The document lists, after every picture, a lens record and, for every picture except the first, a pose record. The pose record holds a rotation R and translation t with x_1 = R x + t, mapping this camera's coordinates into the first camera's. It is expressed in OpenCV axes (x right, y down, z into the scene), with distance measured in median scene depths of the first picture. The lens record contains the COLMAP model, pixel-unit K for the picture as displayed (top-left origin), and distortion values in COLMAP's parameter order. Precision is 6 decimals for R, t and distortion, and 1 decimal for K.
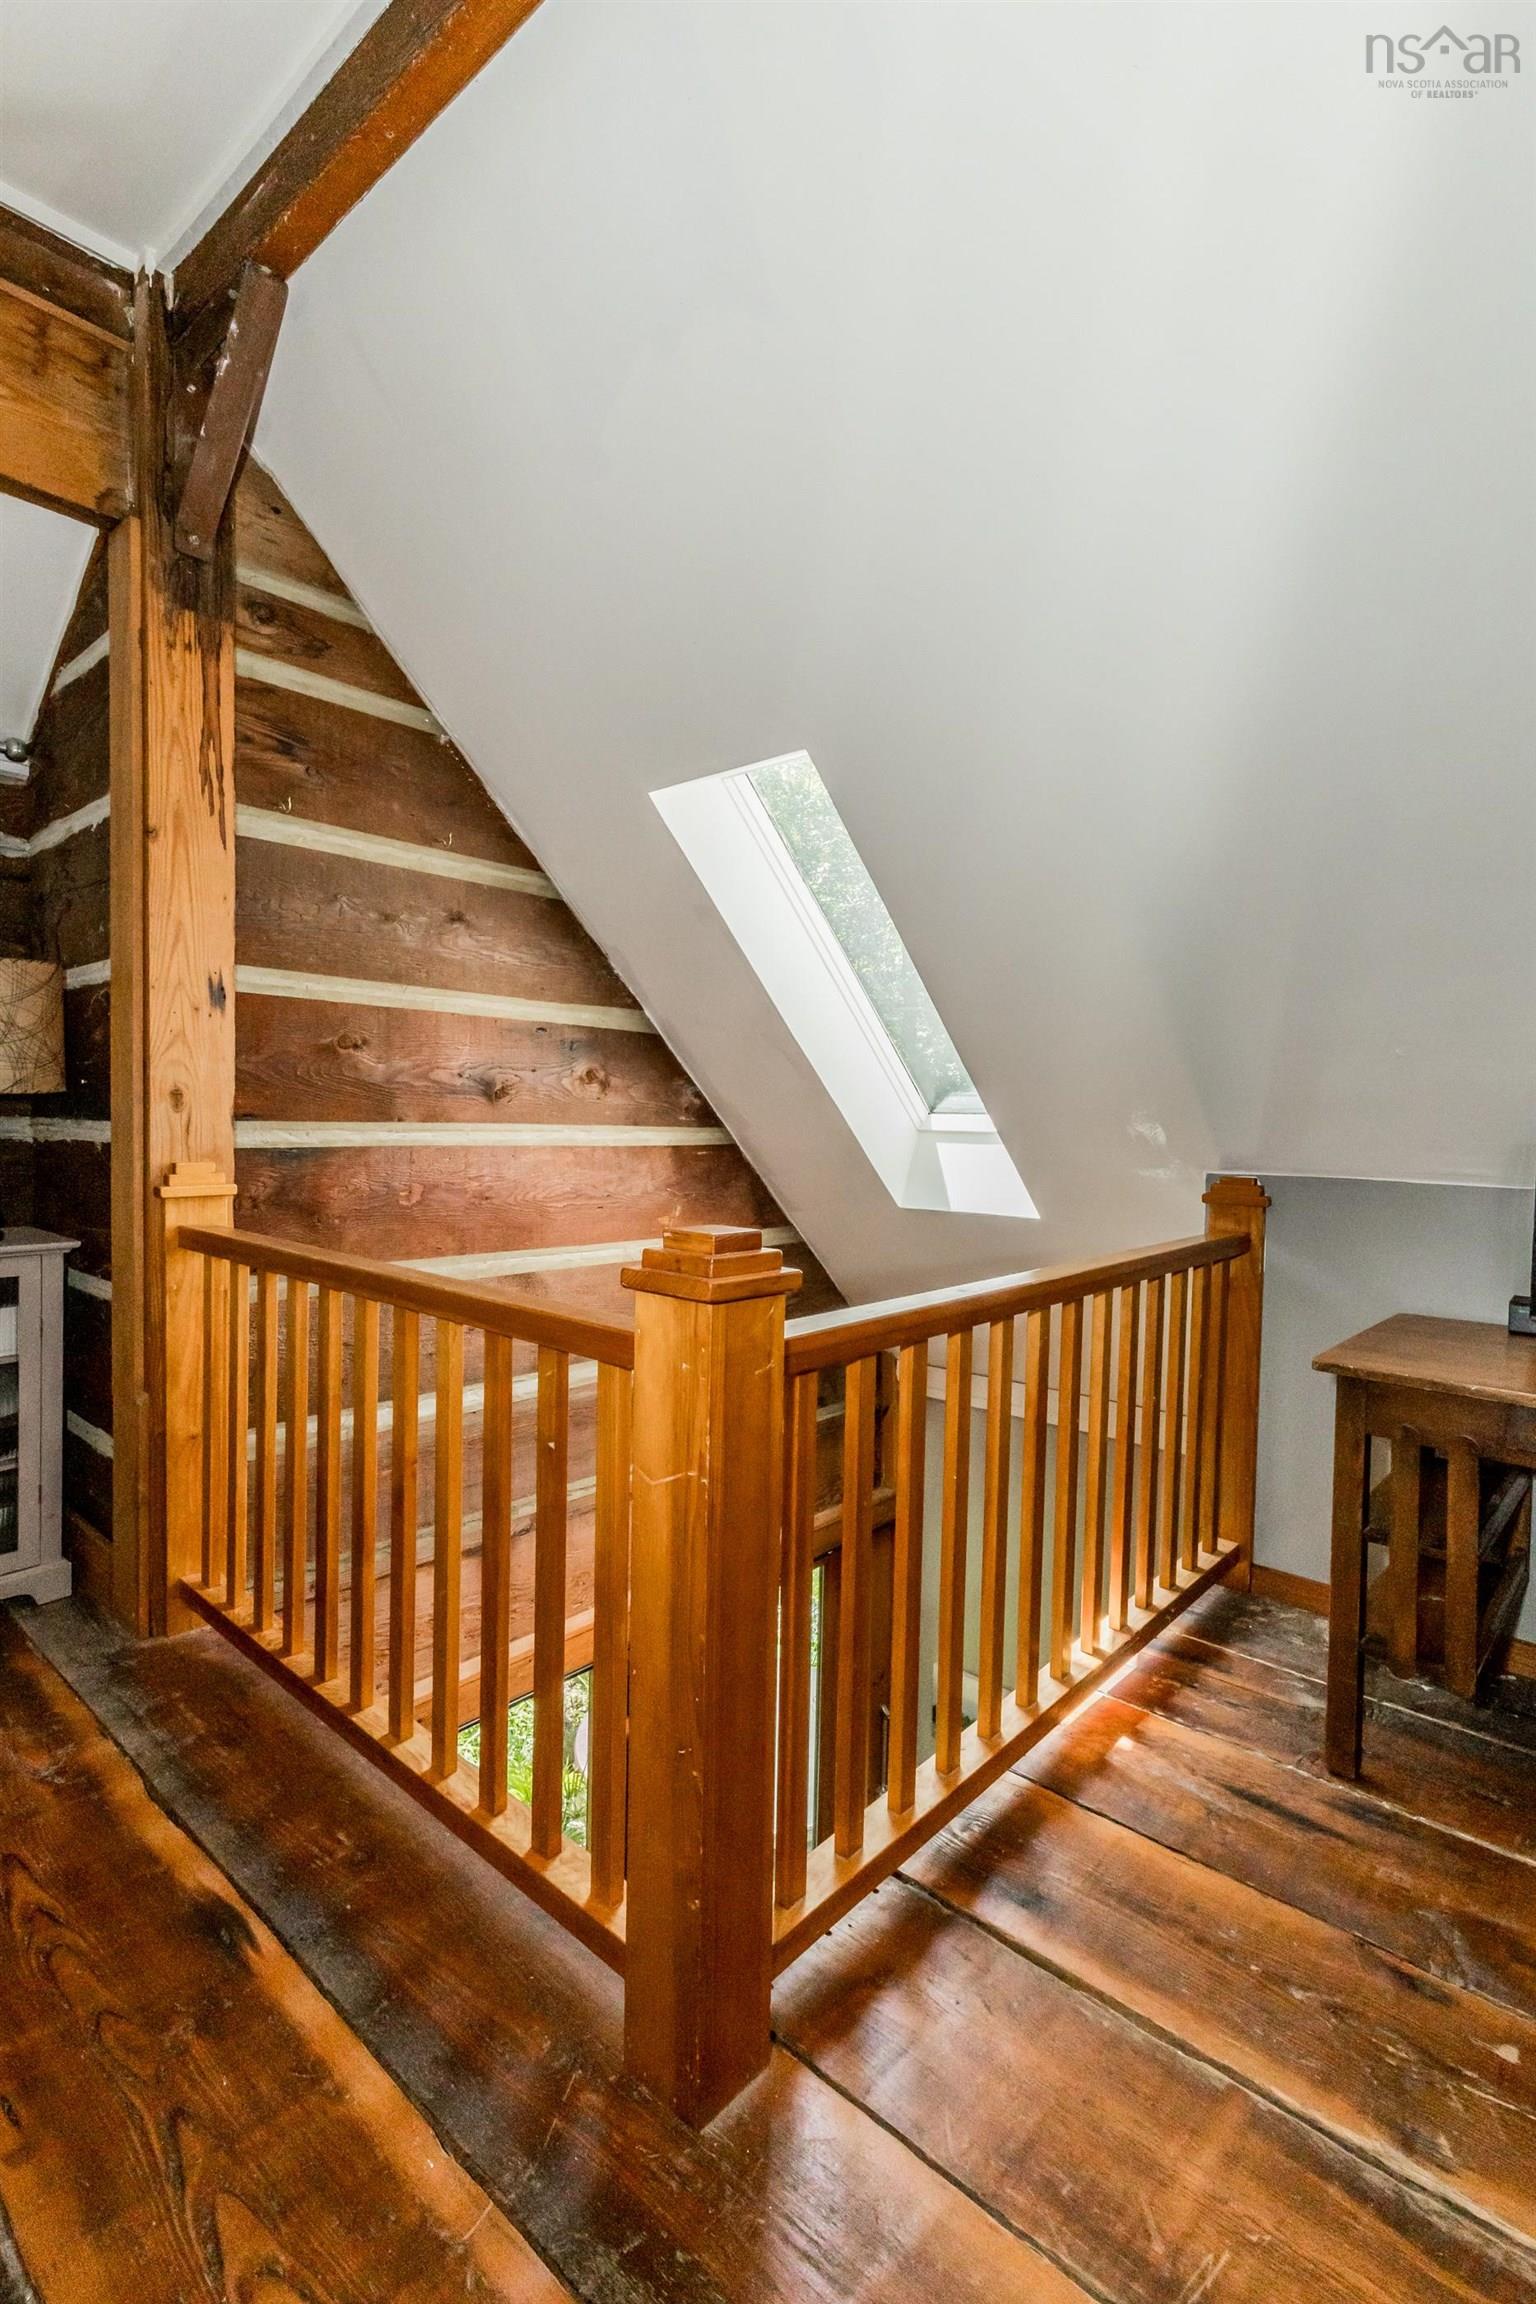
lens RADIAL K [[1063.3, 0, 753.5], [0, 1063.3, 1146.6], [0, 0, 1]] dist [0.004350, -0.000325]
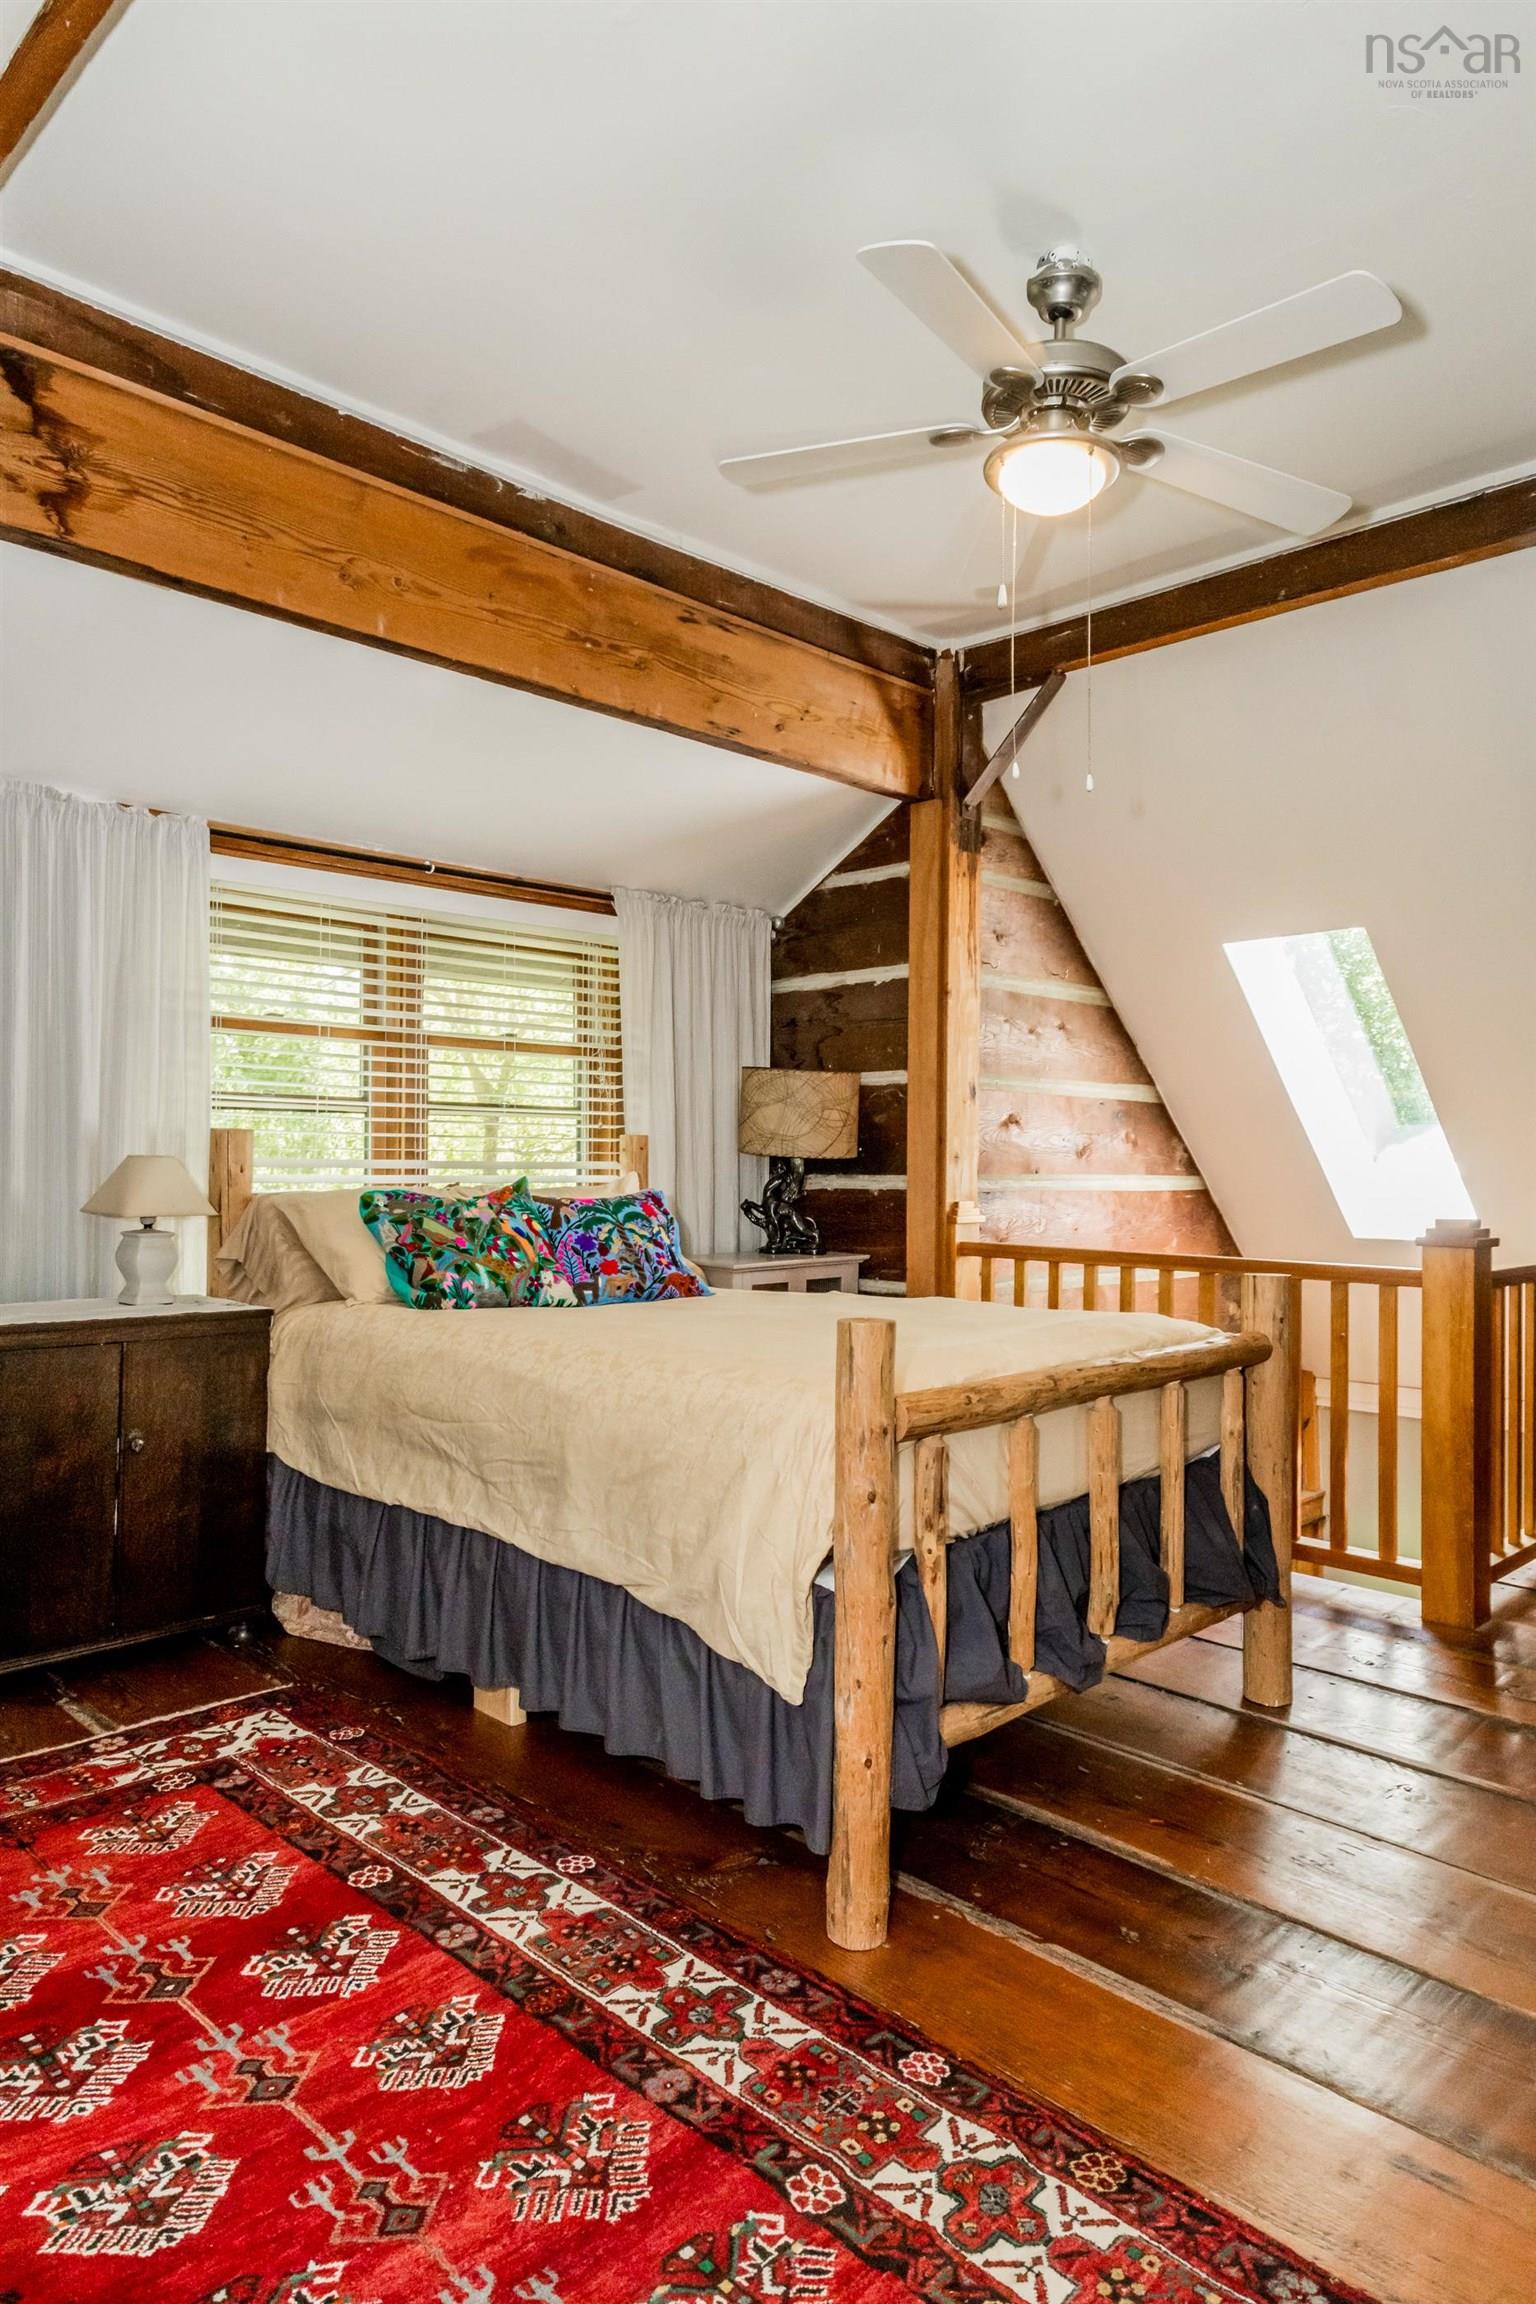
lens RADIAL K [[1411.0, 0, 785.4], [0, 1411.0, 1158.0], [0, 0, 1]] dist [0.000738, 0.001489]
pose [[0.998880, -0.016882, -0.044200, -0.613814], [0.015160, 0.999124, -0.039003, 0.025373], [0.044820, 0.038289, 0.998261, -0.936944]]
